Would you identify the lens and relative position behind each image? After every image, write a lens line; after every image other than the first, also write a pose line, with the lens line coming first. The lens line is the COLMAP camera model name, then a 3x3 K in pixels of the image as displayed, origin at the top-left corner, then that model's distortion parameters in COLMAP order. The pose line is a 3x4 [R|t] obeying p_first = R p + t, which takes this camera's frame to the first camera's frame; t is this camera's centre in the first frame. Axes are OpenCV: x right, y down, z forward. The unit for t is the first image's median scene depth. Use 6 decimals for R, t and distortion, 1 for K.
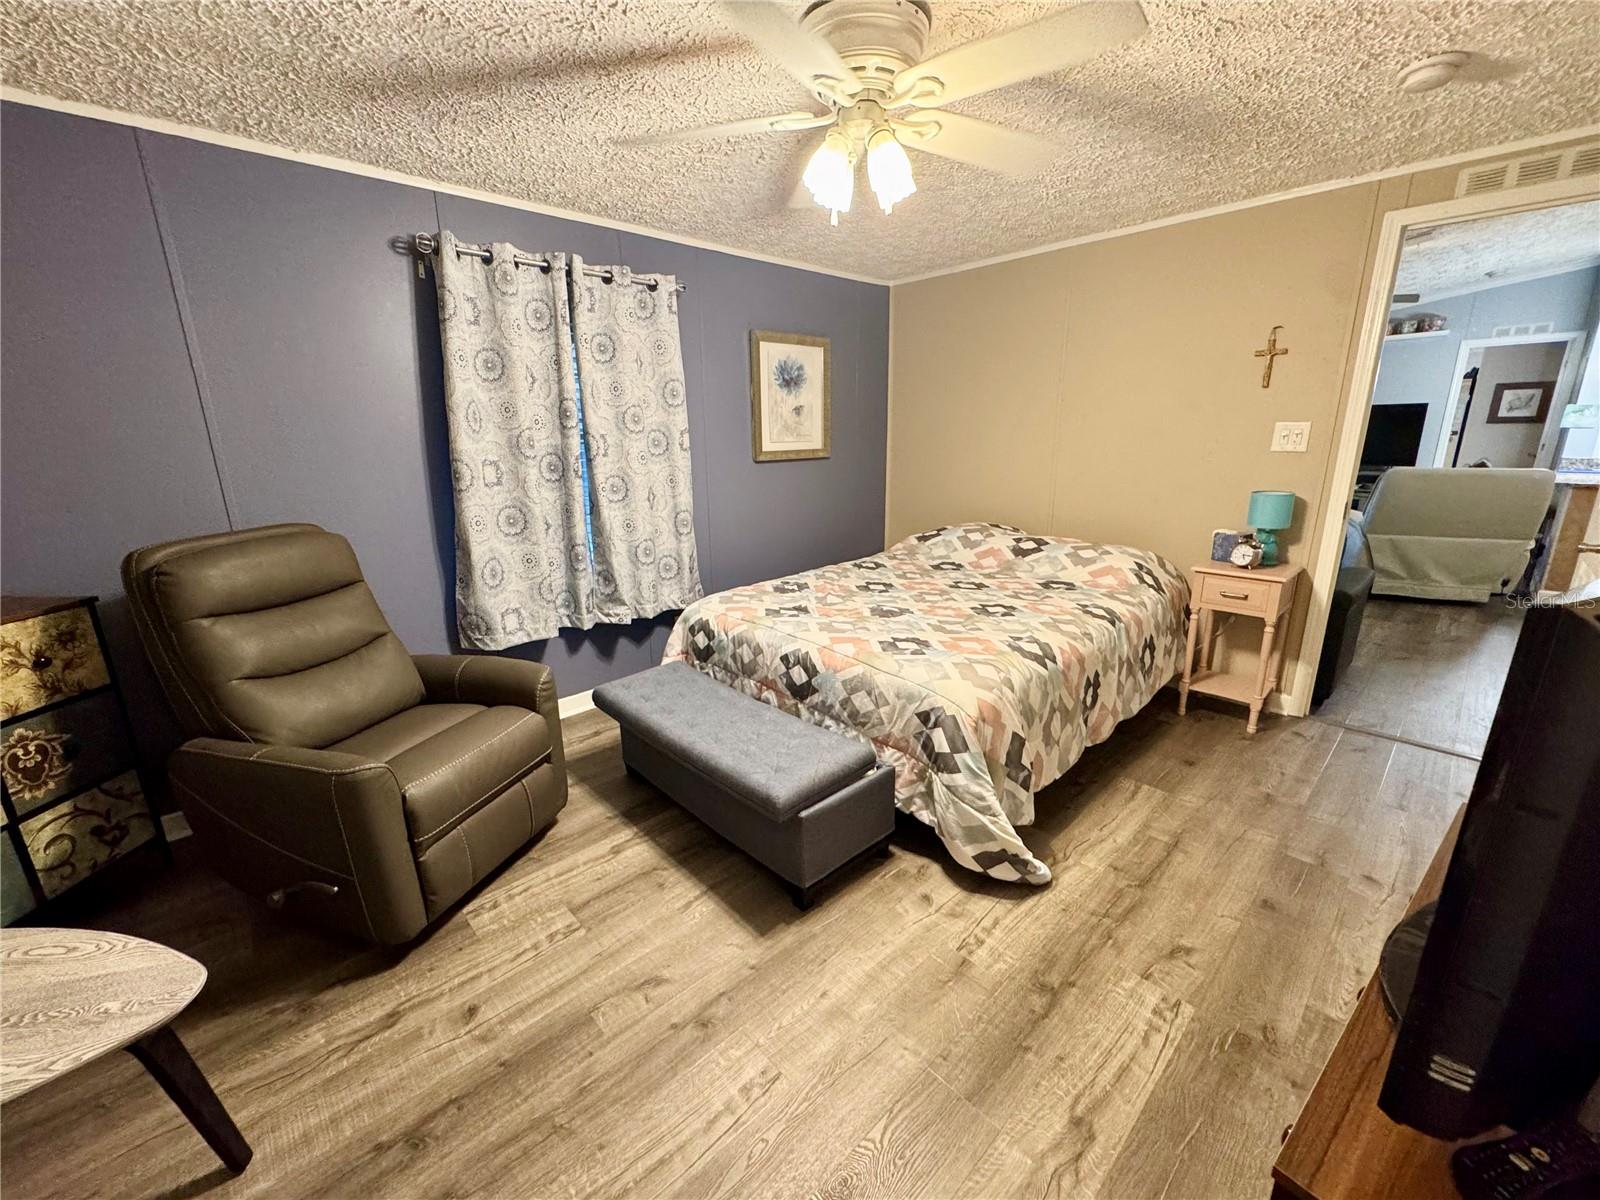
lens RADIAL K [[640.7, 0, 795.7], [0, 640.7, 598.3], [0, 0, 1]] dist [-0.004740, 0.000489]
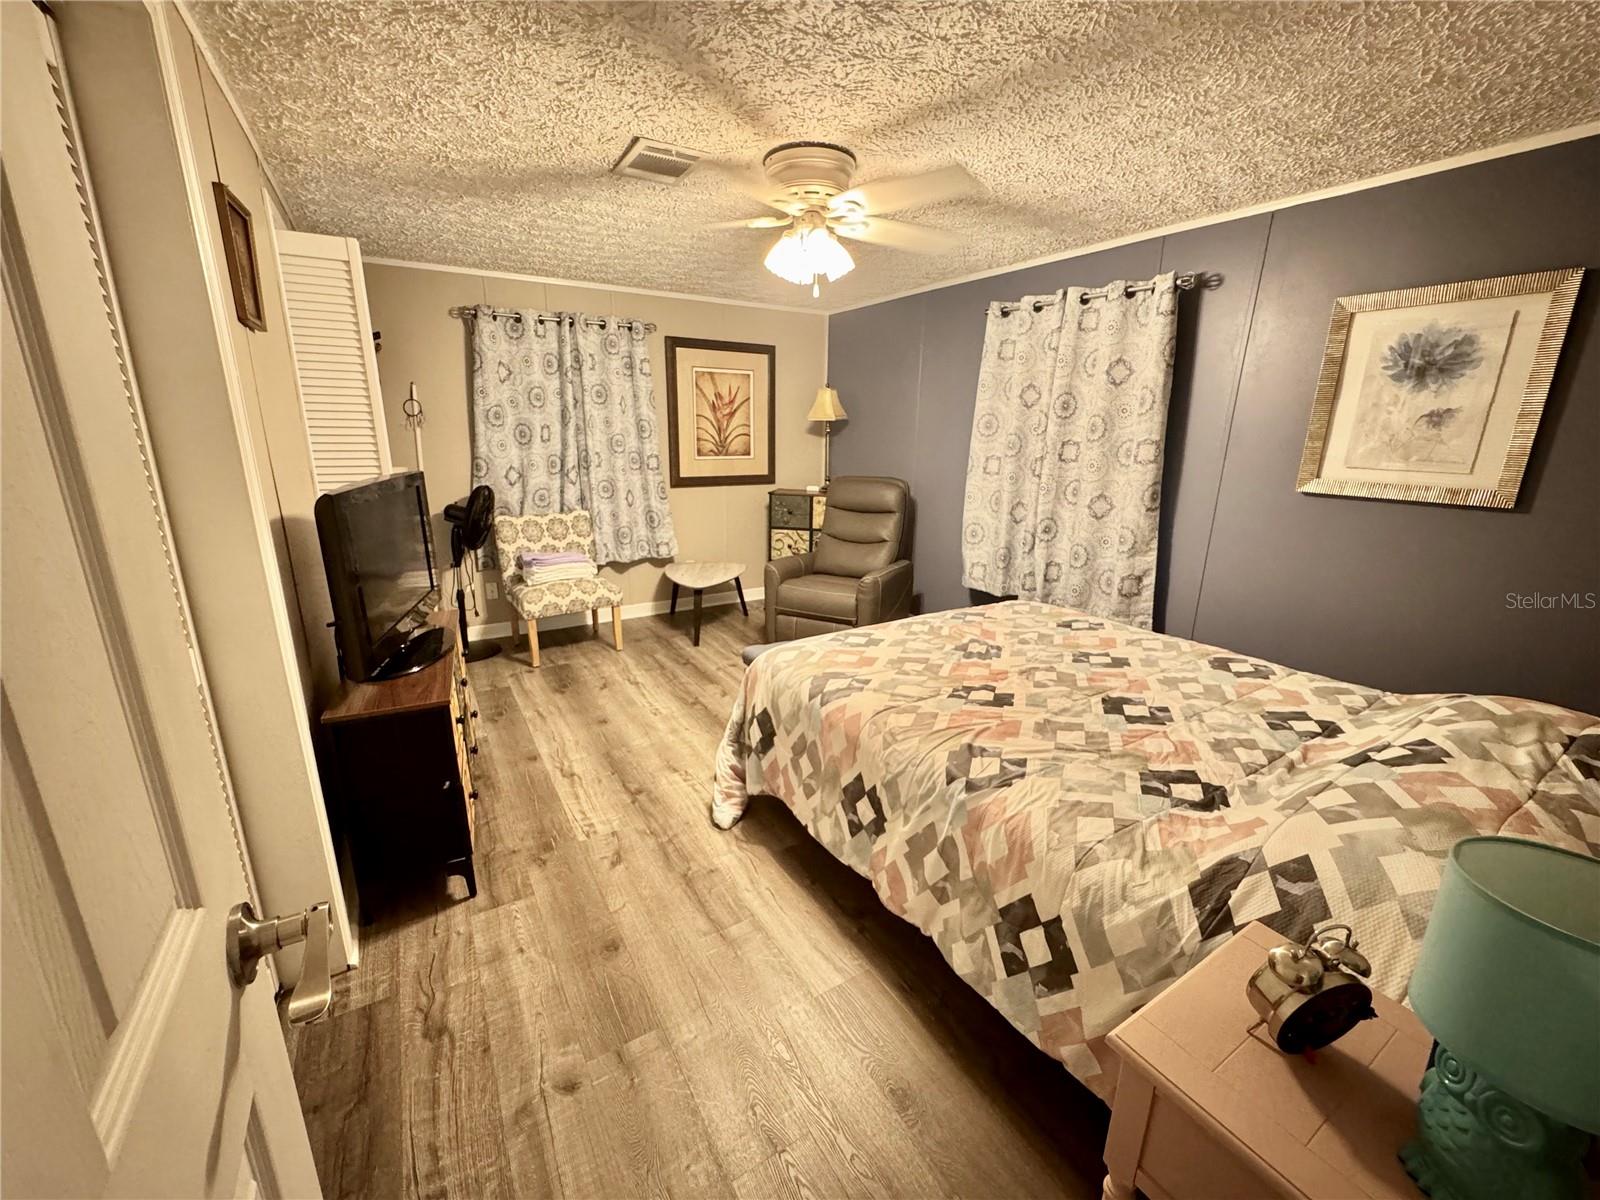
lens RADIAL K [[640.7, 0, 804.4], [0, 640.7, 601.7], [0, 0, 1]] dist [-0.004740, 0.000489]
pose [[-0.193926, 0.267333, -0.943889, 1.249019], [-0.262653, 0.912879, 0.312514, -0.314488], [0.945202, 0.308520, -0.106815, 1.048102]]
